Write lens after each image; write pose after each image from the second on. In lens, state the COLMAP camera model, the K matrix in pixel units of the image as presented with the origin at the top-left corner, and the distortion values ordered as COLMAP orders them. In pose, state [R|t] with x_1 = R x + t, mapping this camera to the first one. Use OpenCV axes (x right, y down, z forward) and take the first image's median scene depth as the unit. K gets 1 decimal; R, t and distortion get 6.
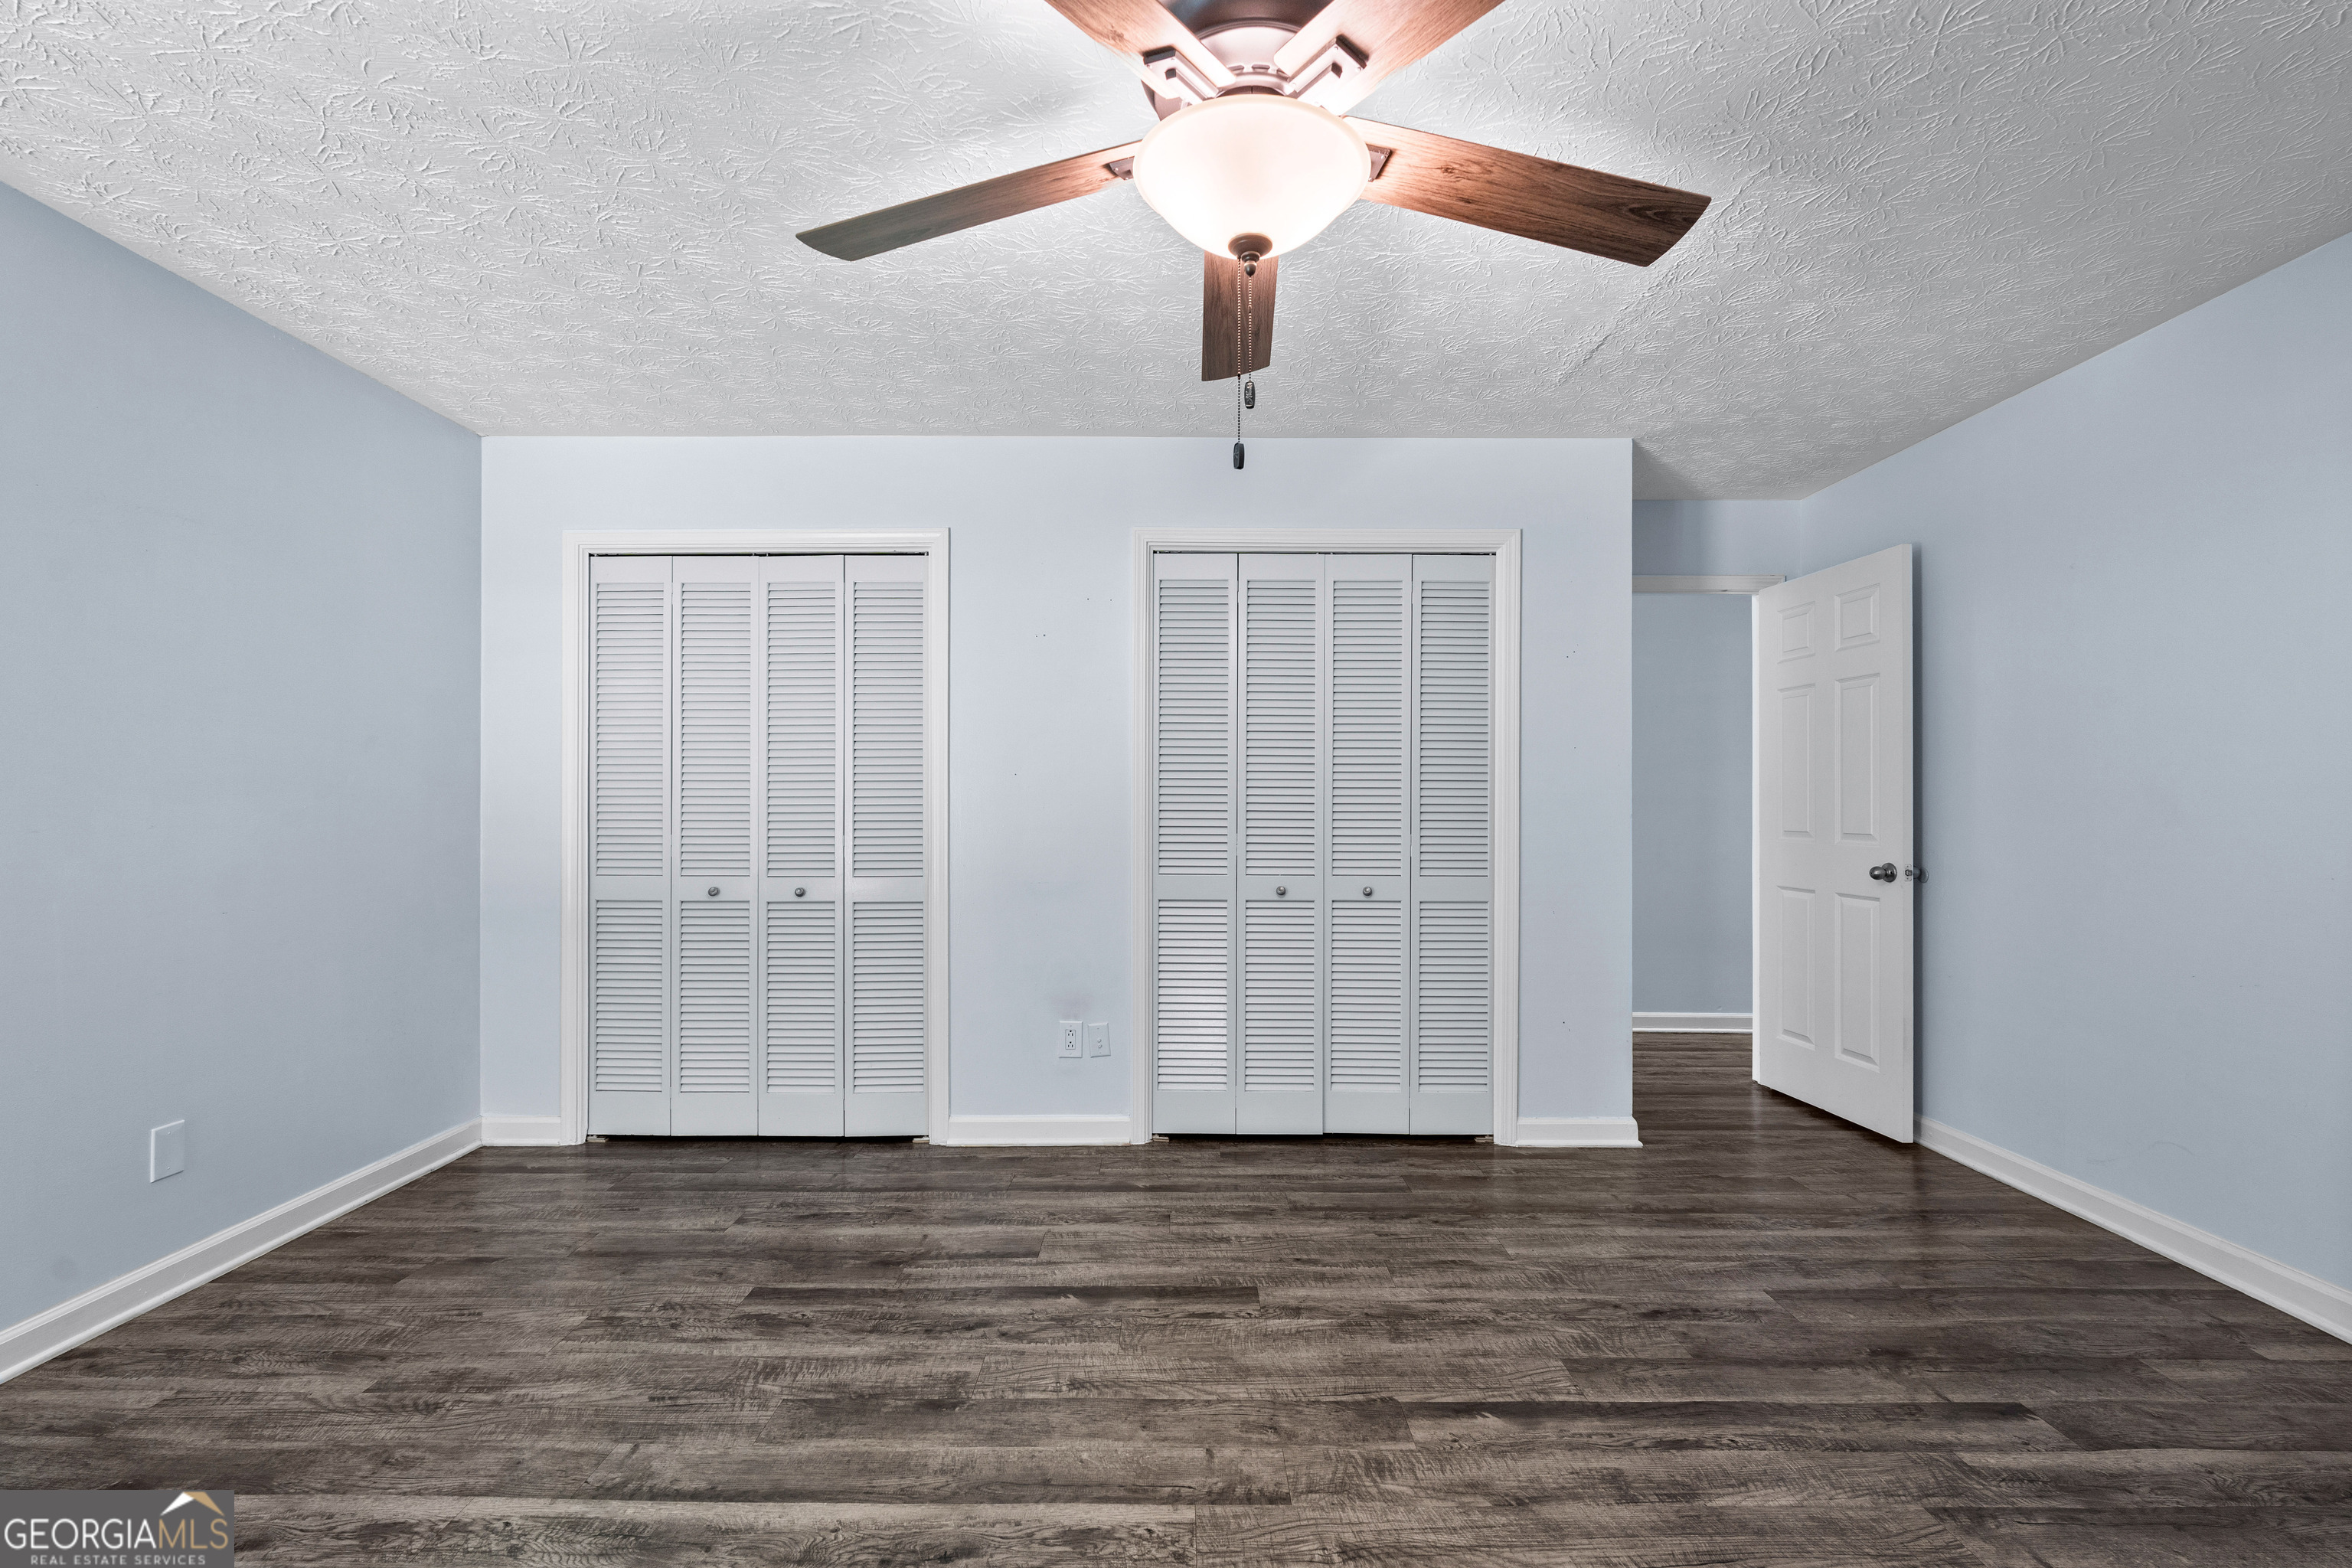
lens RADIAL K [[1045.1, 0, 1173.8], [0, 1045.1, 797.7], [0, 0, 1]] dist [-0.001178, 0.000114]
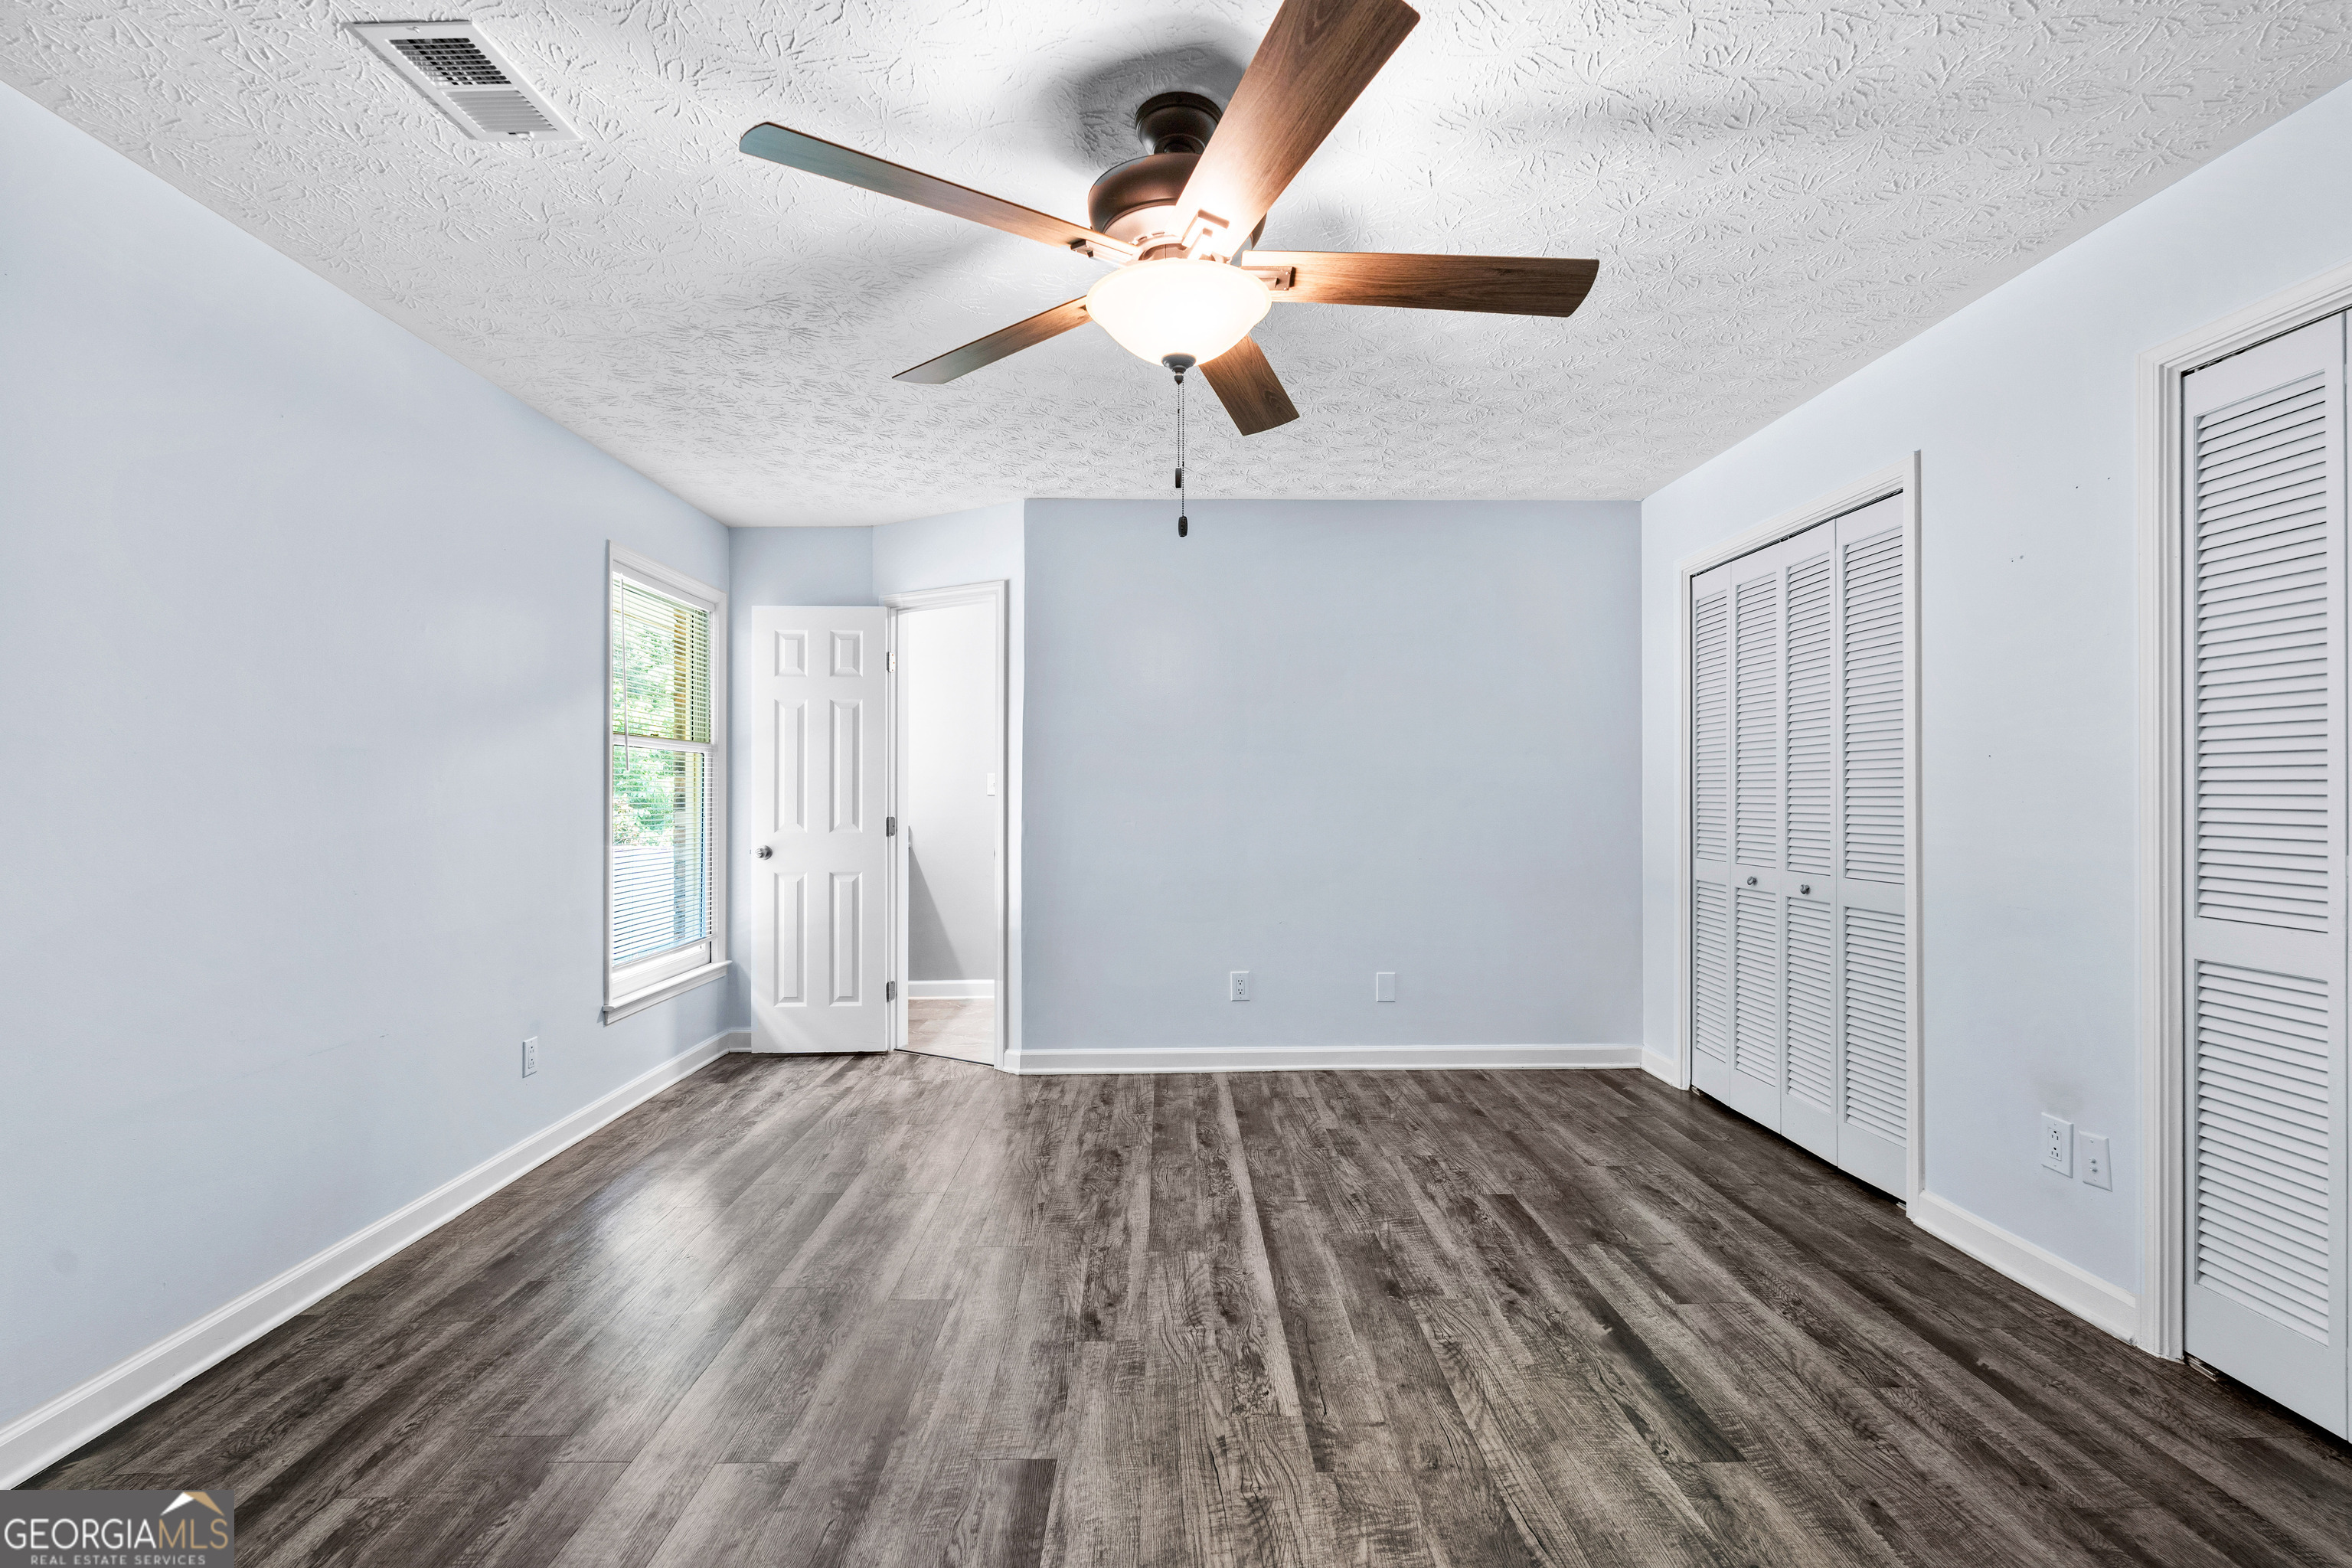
lens RADIAL K [[1027.0, 0, 1161.0], [0, 1027.0, 786.6], [0, 0, 1]] dist [-0.002534, 0.000198]
pose [[0.002565, -0.006696, -0.999974, 0.917957], [0.008288, 0.999943, -0.006674, -0.002205], [0.999962, -0.008271, 0.002621, 0.681070]]
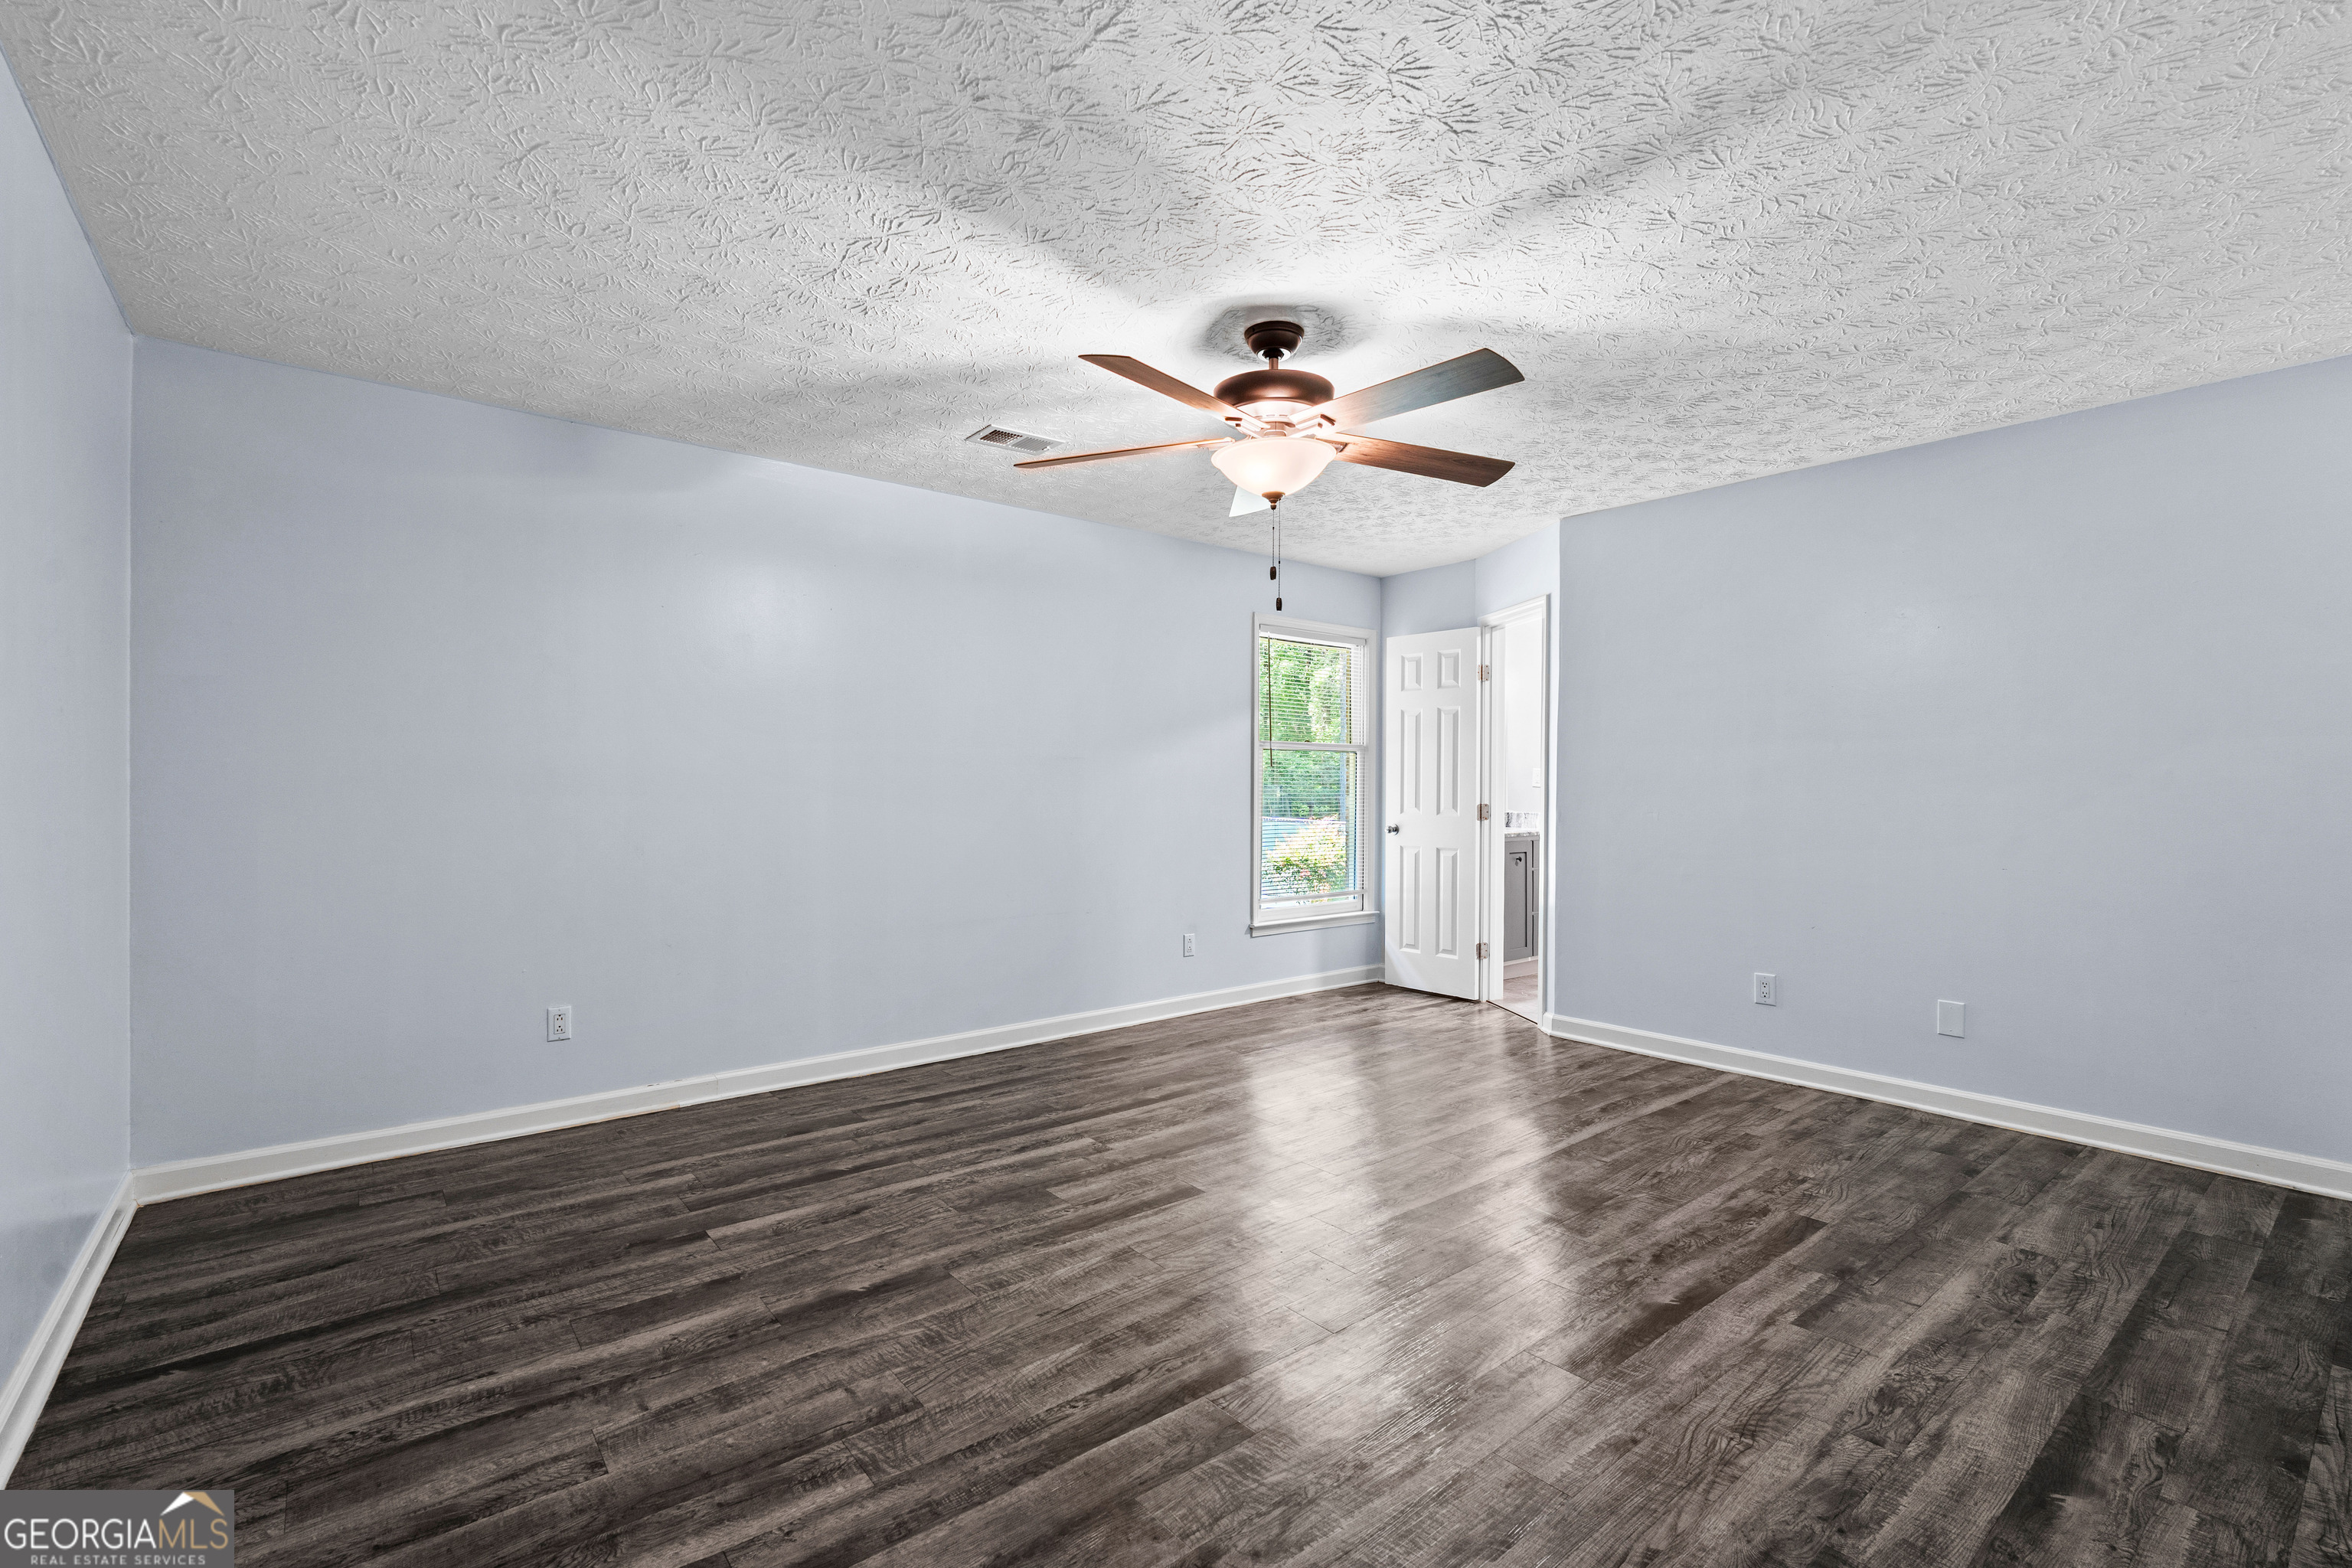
lens RADIAL K [[1027.0, 0, 1161.0], [0, 1027.0, 786.6], [0, 0, 1]] dist [-0.002534, 0.000198]
pose [[-0.784330, -0.001710, -0.620342, 0.970590], [-0.001723, 0.999998, -0.000578, 0.002468], [0.620342, 0.000615, -0.784332, 1.633793]]
